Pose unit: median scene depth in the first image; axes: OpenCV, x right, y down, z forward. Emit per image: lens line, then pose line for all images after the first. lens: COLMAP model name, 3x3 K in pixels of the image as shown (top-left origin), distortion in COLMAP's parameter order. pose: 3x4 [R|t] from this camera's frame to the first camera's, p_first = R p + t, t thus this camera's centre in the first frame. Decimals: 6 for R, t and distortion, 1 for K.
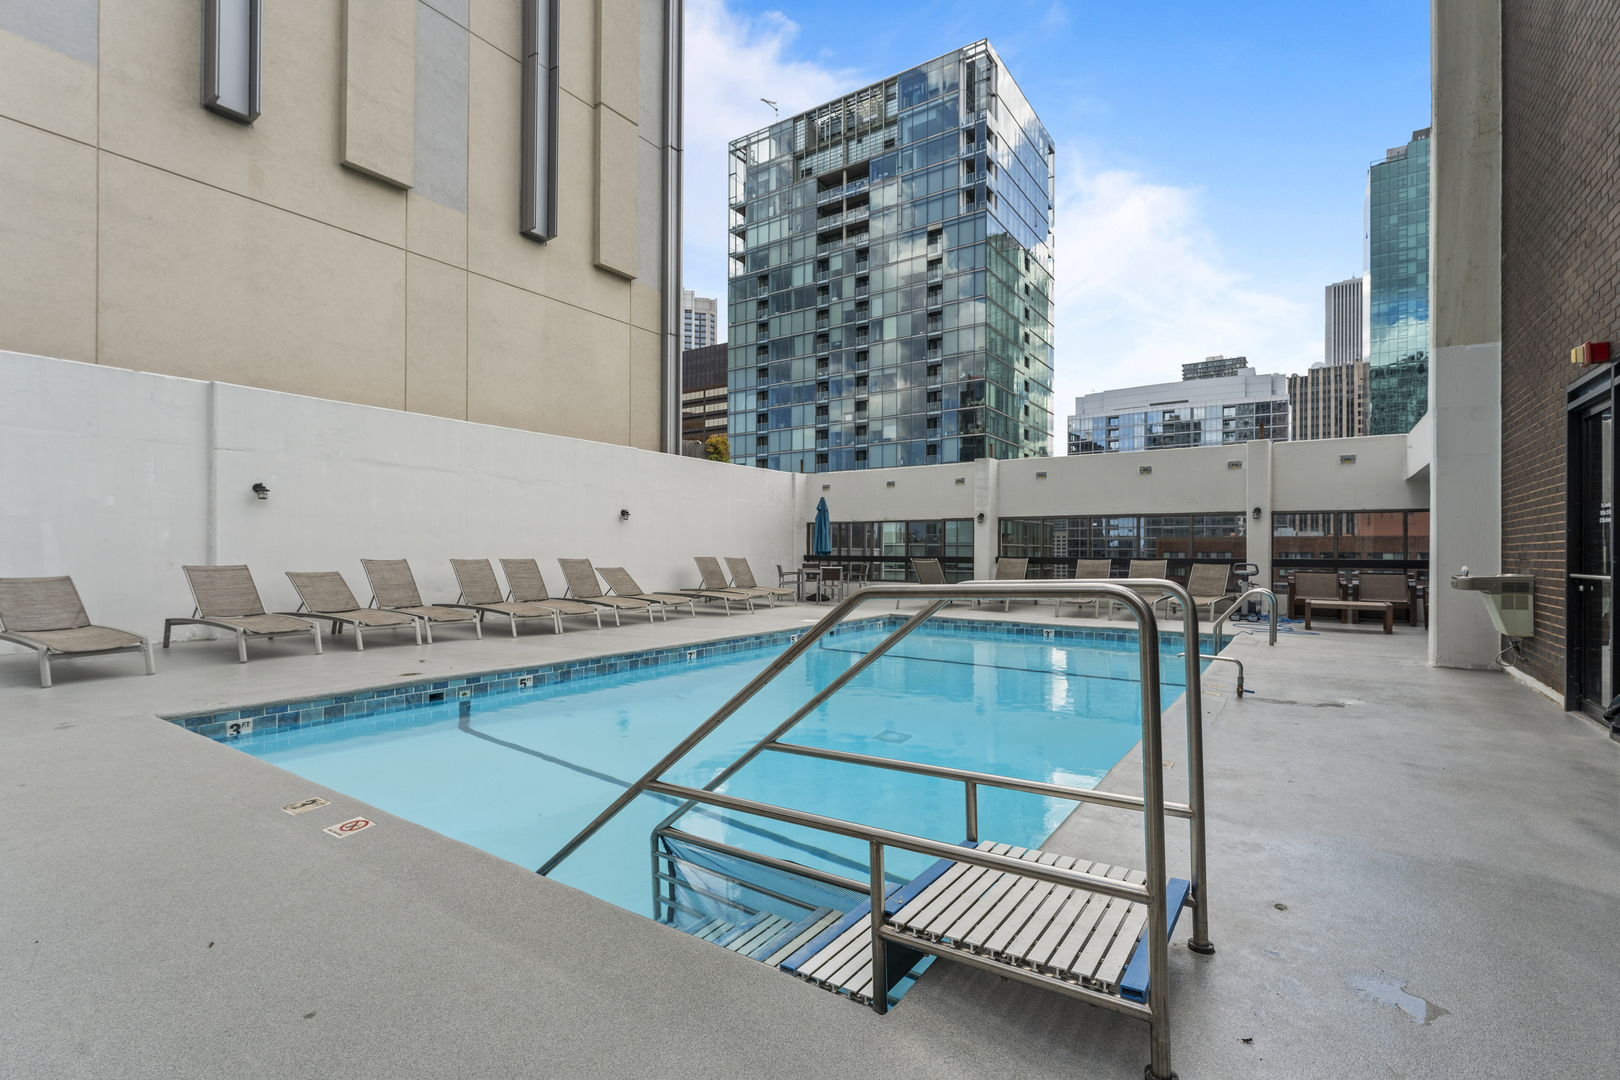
lens RADIAL K [[749.1, 0, 810.0], [0, 749.1, 540.0], [0, 0, 1]] dist [0.000180, 0.000209]
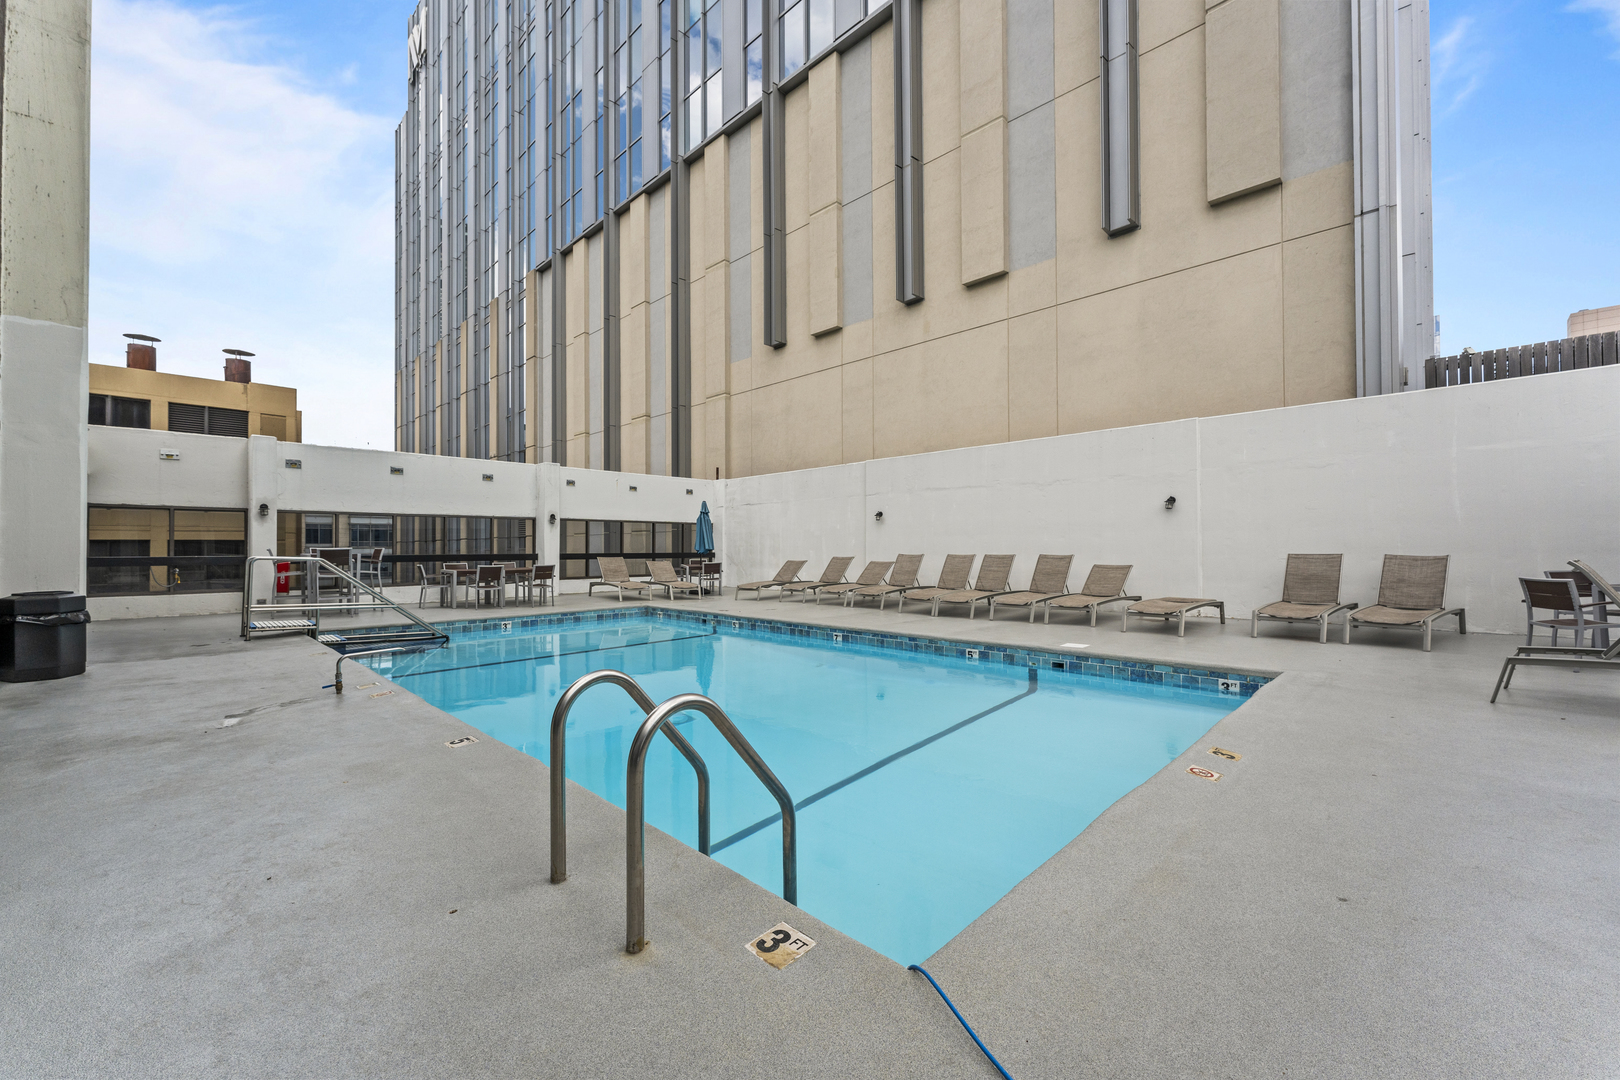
lens RADIAL K [[599.9, 0, 815.5], [0, 599.9, 547.7], [0, 0, 1]] dist [0.000281, 0.000000]
pose [[-0.145453, -0.001047, -0.989365, 0.719897], [0.024359, 0.999693, -0.004639, 0.018049], [0.989065, -0.024775, -0.145382, 1.042244]]
